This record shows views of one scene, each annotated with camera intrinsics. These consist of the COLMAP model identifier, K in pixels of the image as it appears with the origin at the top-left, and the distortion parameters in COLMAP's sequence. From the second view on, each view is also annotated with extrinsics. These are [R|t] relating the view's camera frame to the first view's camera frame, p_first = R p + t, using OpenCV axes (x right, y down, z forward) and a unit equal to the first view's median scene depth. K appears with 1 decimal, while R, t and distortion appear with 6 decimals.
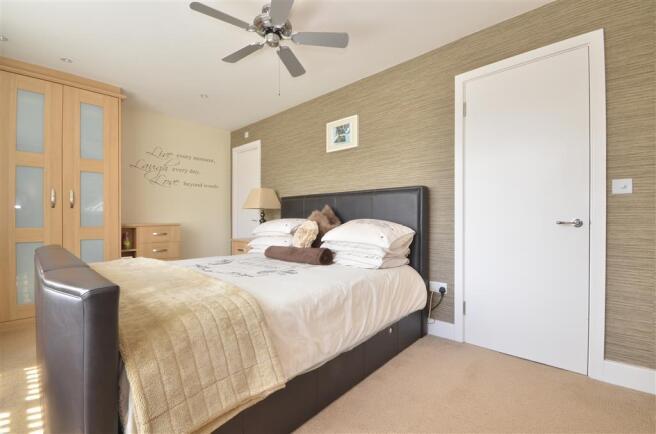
lens RADIAL K [[286.4, 0, 329.9], [0, 286.4, 218.7], [0, 0, 1]] dist [0.002115, 0.000093]
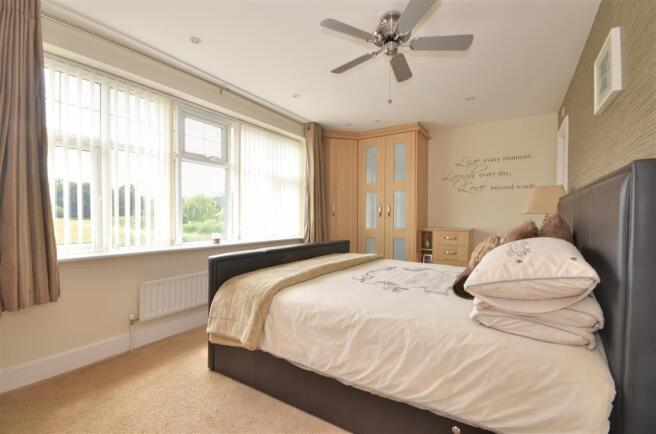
lens RADIAL K [[286.4, 0, 329.7], [0, 286.4, 217.4], [0, 0, 1]] dist [0.002115, 0.000093]
pose [[0.166578, 0.002083, -0.986026, 0.523372], [-0.004331, 0.999990, 0.001381, -0.032434], [0.986019, 0.004041, 0.166585, 0.449956]]
